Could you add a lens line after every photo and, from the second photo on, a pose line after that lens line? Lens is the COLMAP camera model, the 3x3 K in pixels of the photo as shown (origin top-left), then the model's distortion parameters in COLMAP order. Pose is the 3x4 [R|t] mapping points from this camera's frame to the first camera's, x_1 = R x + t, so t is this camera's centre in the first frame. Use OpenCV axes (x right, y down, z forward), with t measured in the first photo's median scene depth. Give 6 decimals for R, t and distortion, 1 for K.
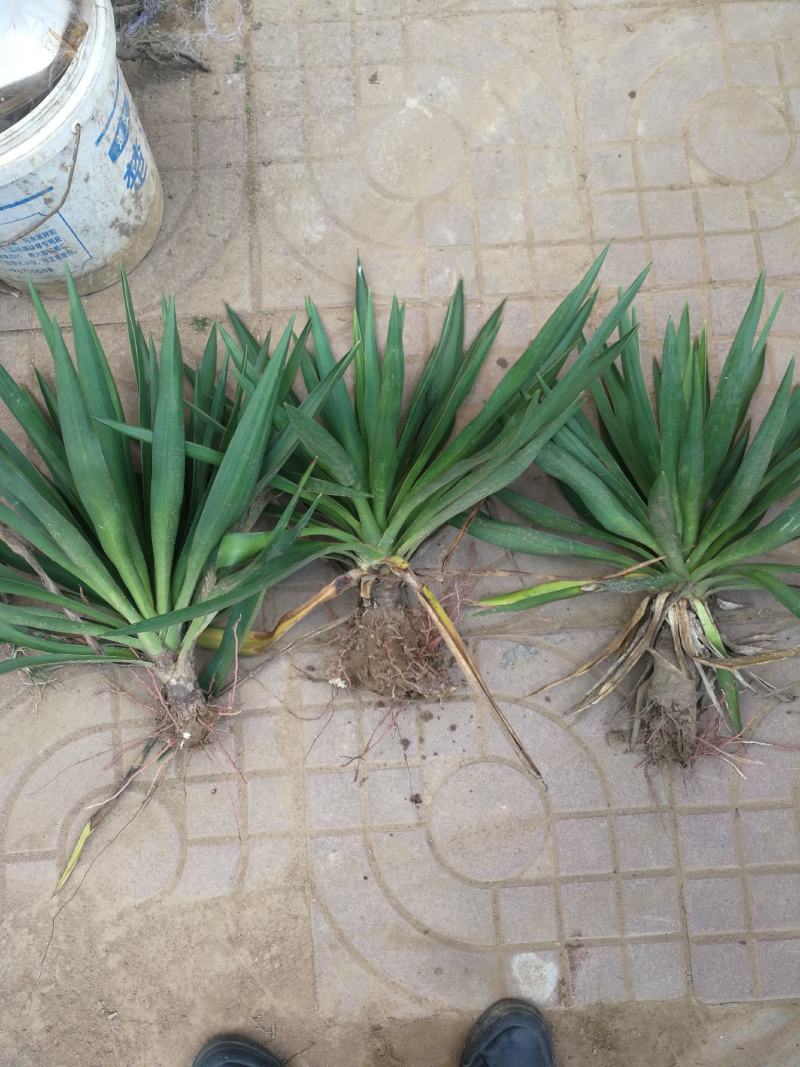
lens RADIAL K [[862.0, 0, 399.4], [0, 862.0, 539.8], [0, 0, 1]] dist [-0.004370, -0.014986]
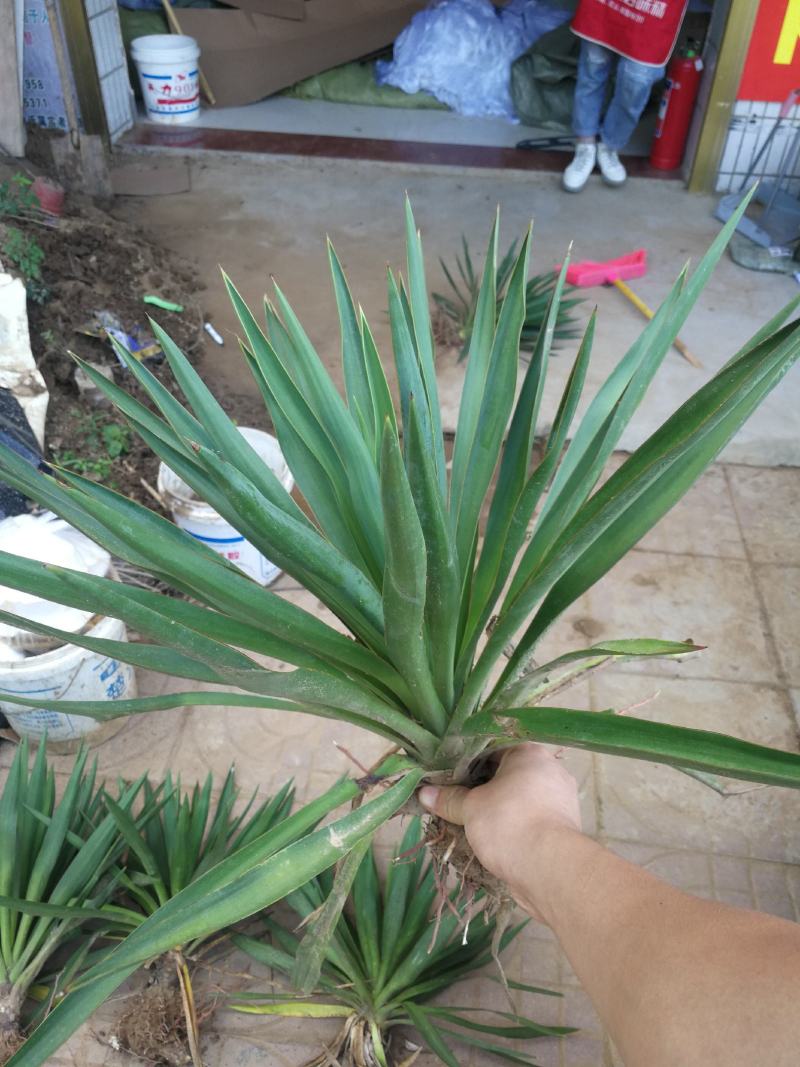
lens RADIAL K [[862.0, 0, 399.4], [0, 862.0, 539.8], [0, 0, 1]] dist [-0.004370, -0.014986]
pose [[0.983060, 0.143688, -0.113786, 0.417967], [-0.183247, 0.783109, -0.594273, 0.269002], [0.003717, 0.605057, 0.796174, -0.573812]]
